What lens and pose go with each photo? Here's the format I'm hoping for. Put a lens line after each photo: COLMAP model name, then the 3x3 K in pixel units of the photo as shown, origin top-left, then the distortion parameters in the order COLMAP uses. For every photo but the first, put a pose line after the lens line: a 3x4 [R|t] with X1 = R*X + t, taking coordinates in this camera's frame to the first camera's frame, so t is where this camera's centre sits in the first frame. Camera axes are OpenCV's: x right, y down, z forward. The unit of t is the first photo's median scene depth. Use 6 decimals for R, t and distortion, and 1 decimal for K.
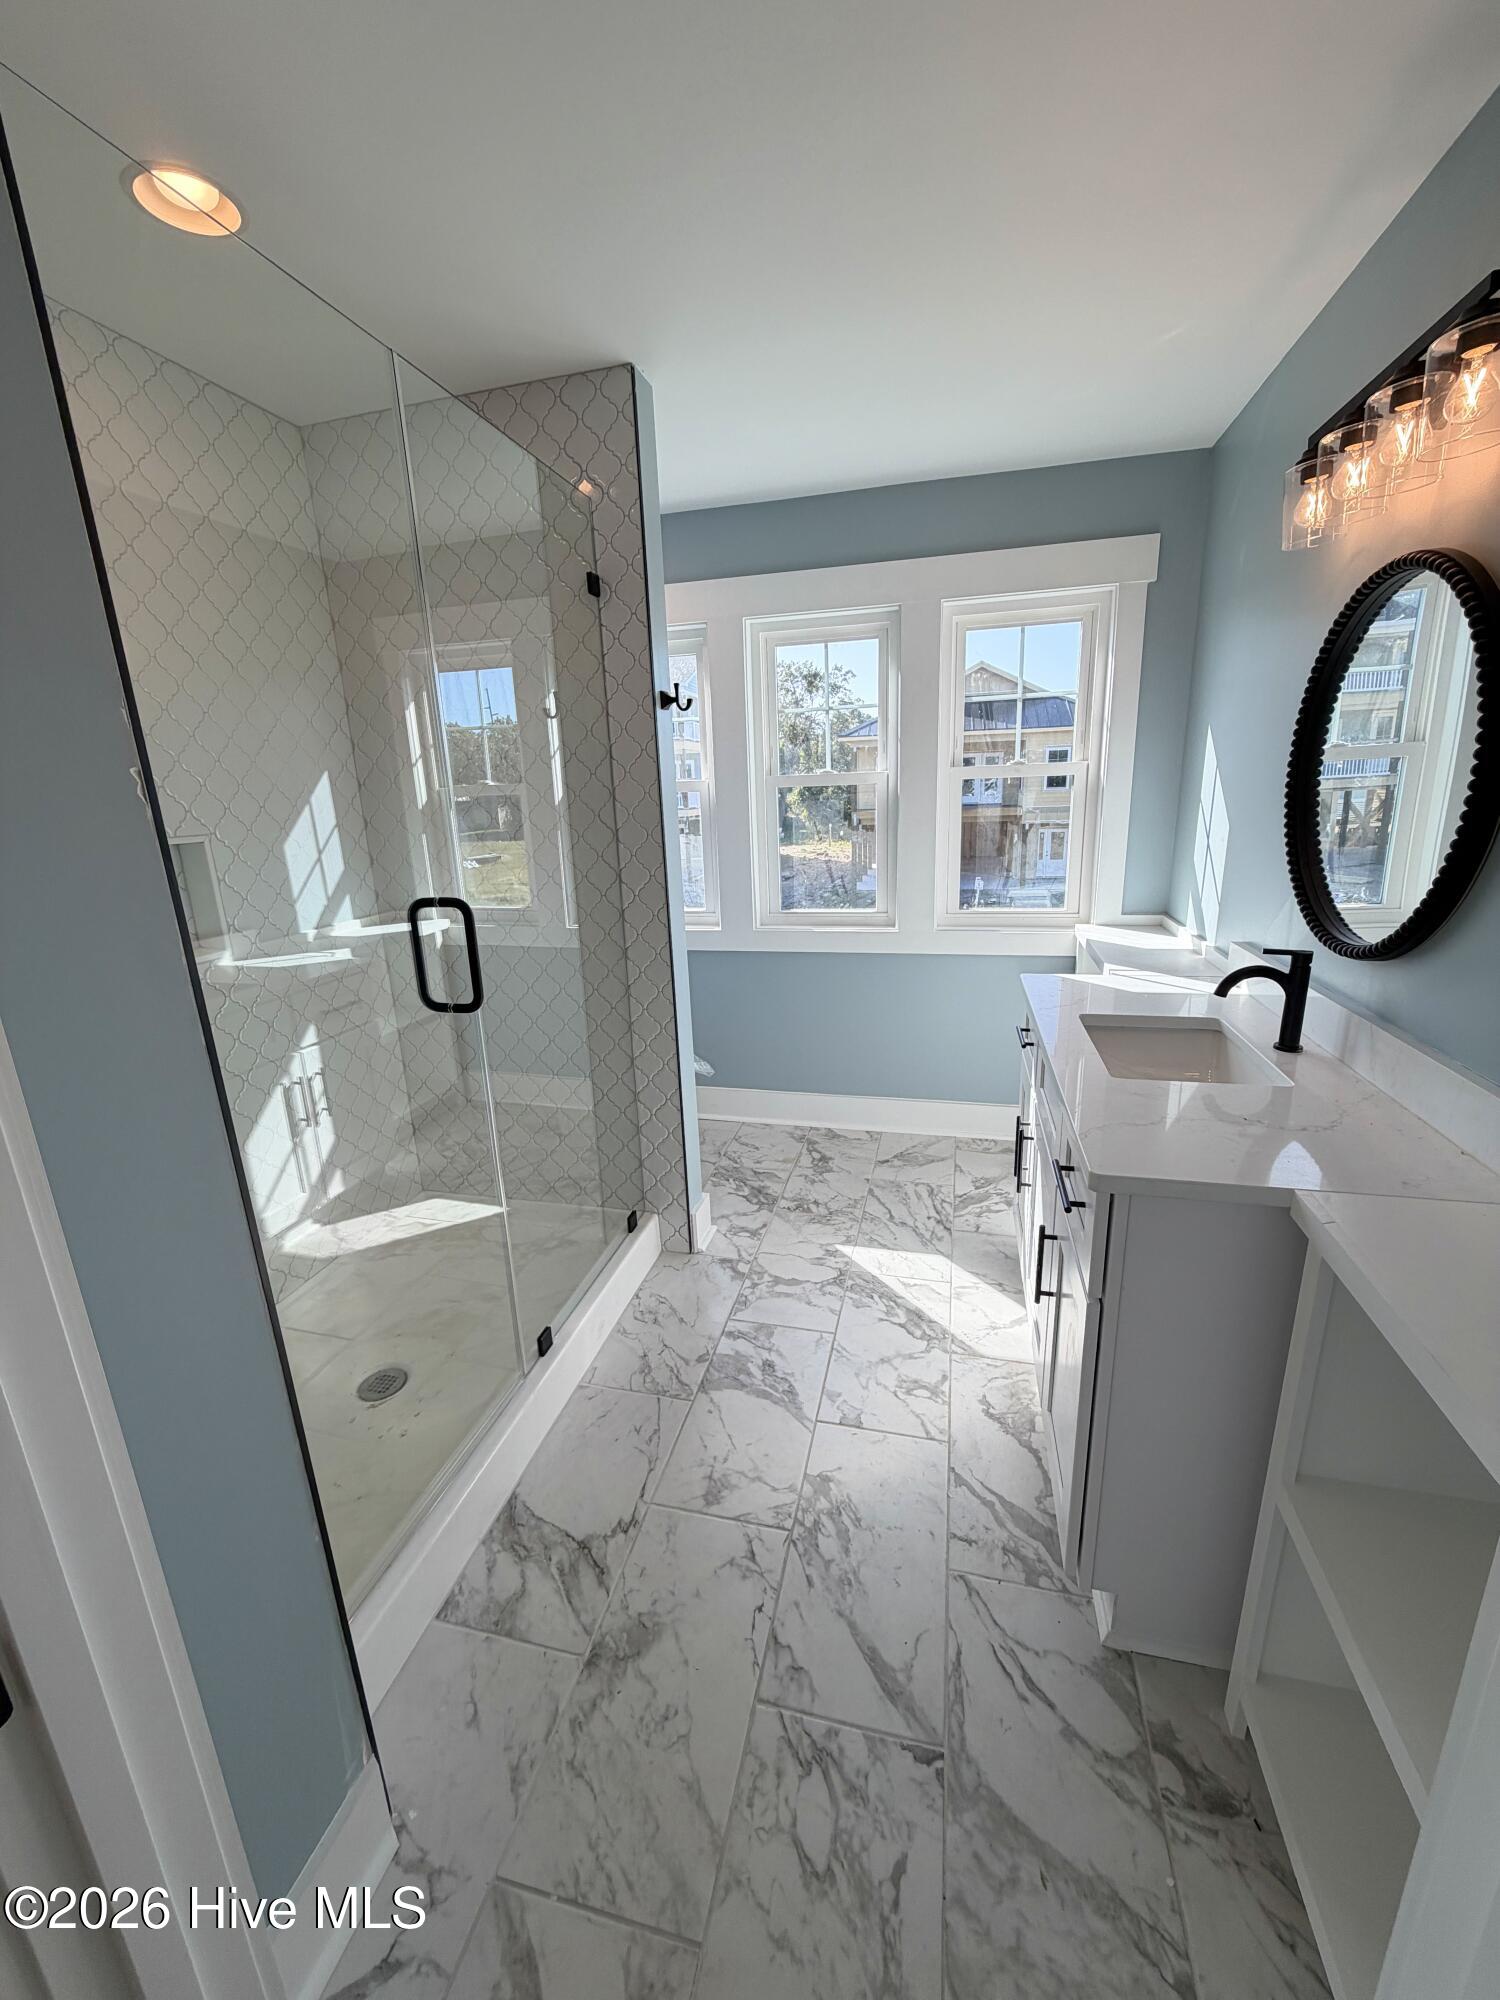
lens RADIAL K [[796.3, 0, 753.5], [0, 796.3, 994.9], [0, 0, 1]] dist [-0.000459, -0.000032]
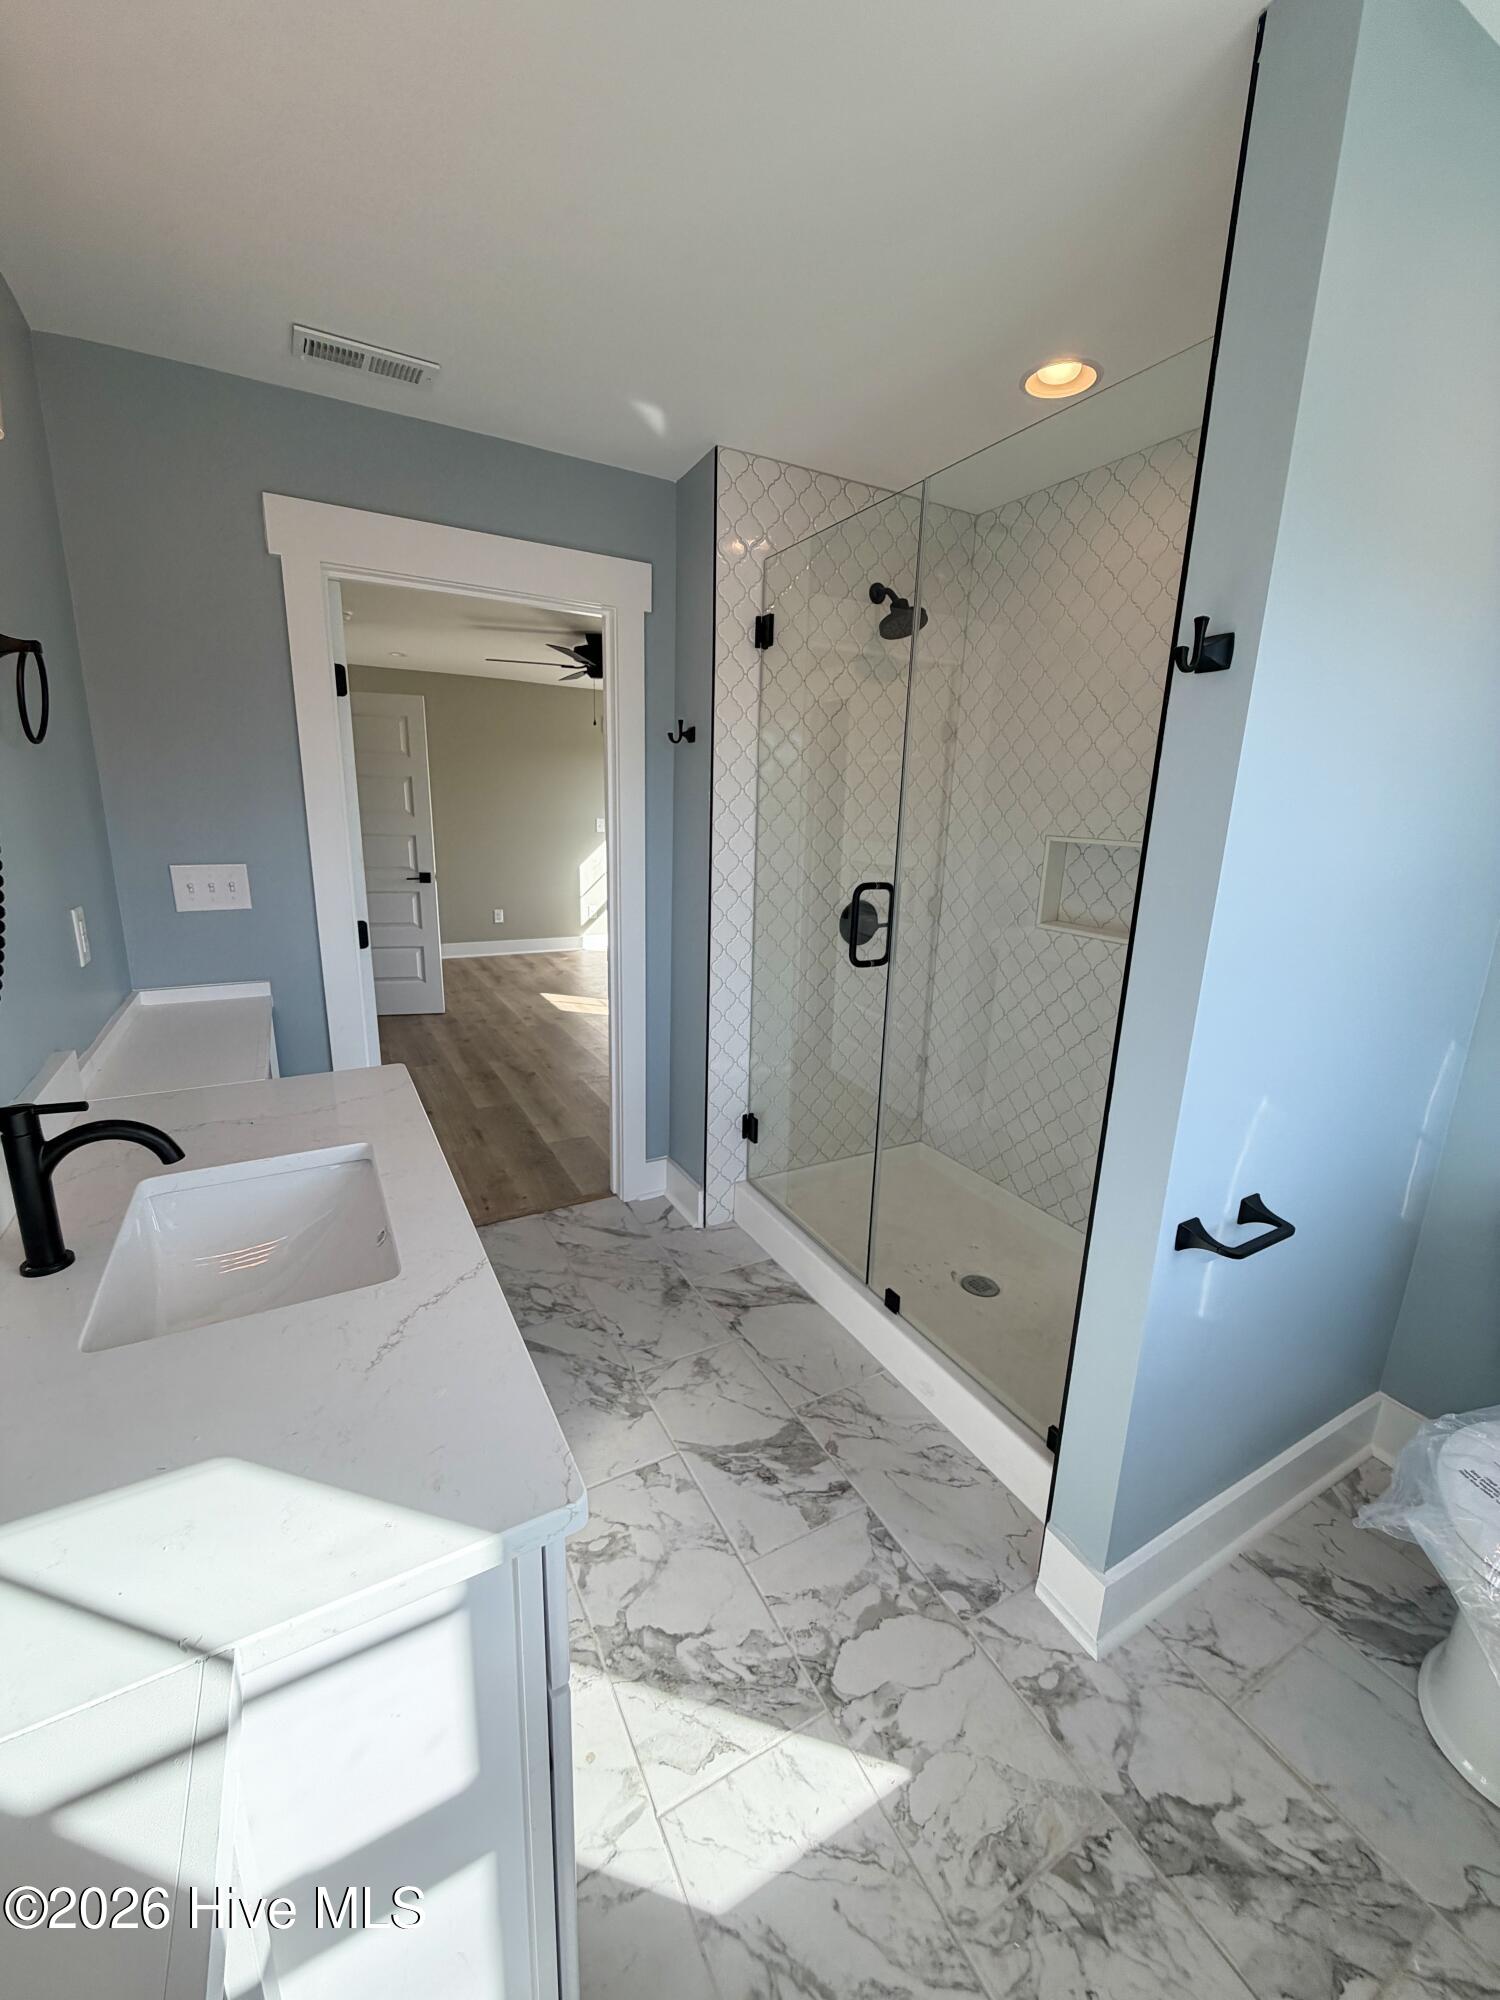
lens RADIAL K [[796.3, 0, 753.5], [0, 796.3, 994.9], [0, 0, 1]] dist [-0.000459, -0.000032]
pose [[-0.730271, 0.174583, -0.660473, 0.508871], [-0.179989, 0.883468, 0.432537, -0.368305], [0.659020, 0.434747, -0.613748, 1.286779]]
